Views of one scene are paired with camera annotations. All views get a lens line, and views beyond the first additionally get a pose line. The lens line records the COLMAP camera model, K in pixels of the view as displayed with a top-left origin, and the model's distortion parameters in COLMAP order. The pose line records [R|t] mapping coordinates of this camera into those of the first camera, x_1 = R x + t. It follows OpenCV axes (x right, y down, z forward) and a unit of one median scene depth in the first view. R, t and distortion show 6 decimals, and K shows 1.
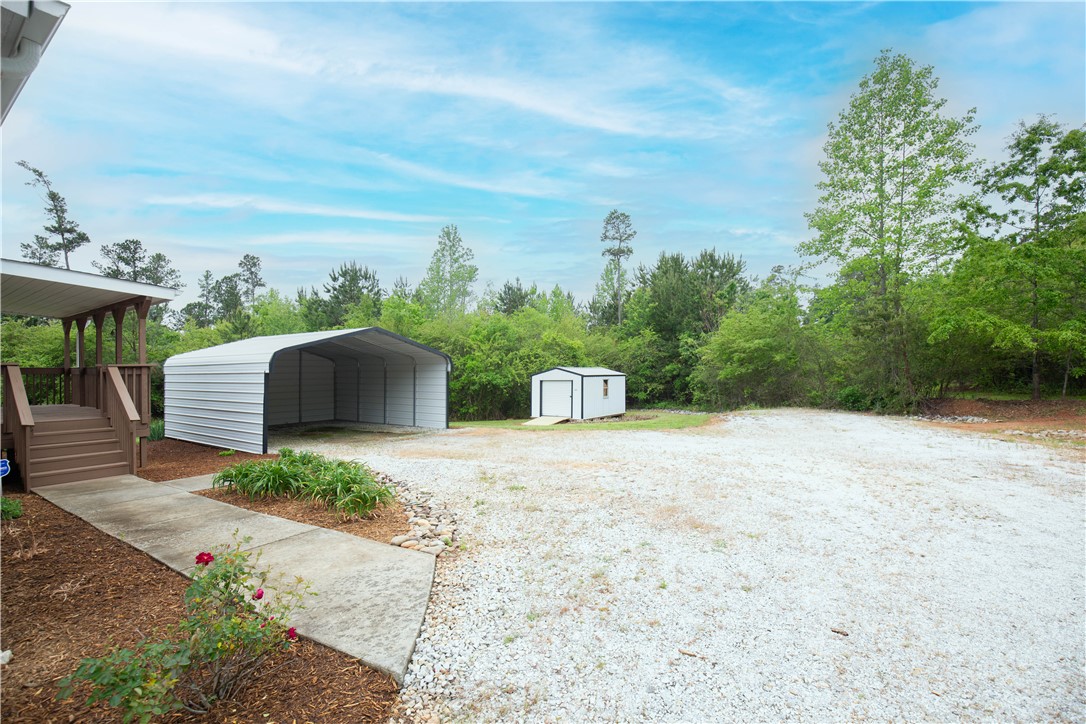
lens RADIAL K [[493.6, 0, 543.0], [0, 493.6, 362.0], [0, 0, 1]] dist [-0.014384, 0.000367]
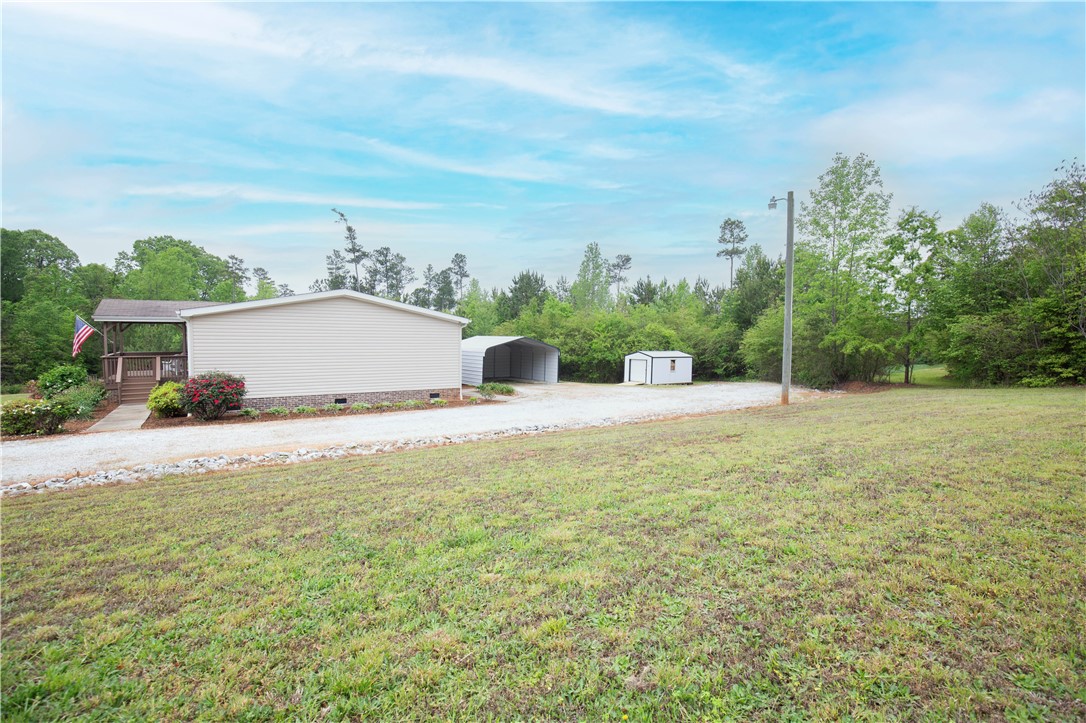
lens RADIAL K [[517.8, 0, 543.0], [0, 517.8, 361.5], [0, 0, 1]] dist [-0.020593, -0.000126]
pose [[0.935588, 0.033471, -0.351503, 0.194395], [-0.011874, 0.997916, 0.063419, -0.034952], [0.352894, -0.055160, 0.934036, -0.404929]]
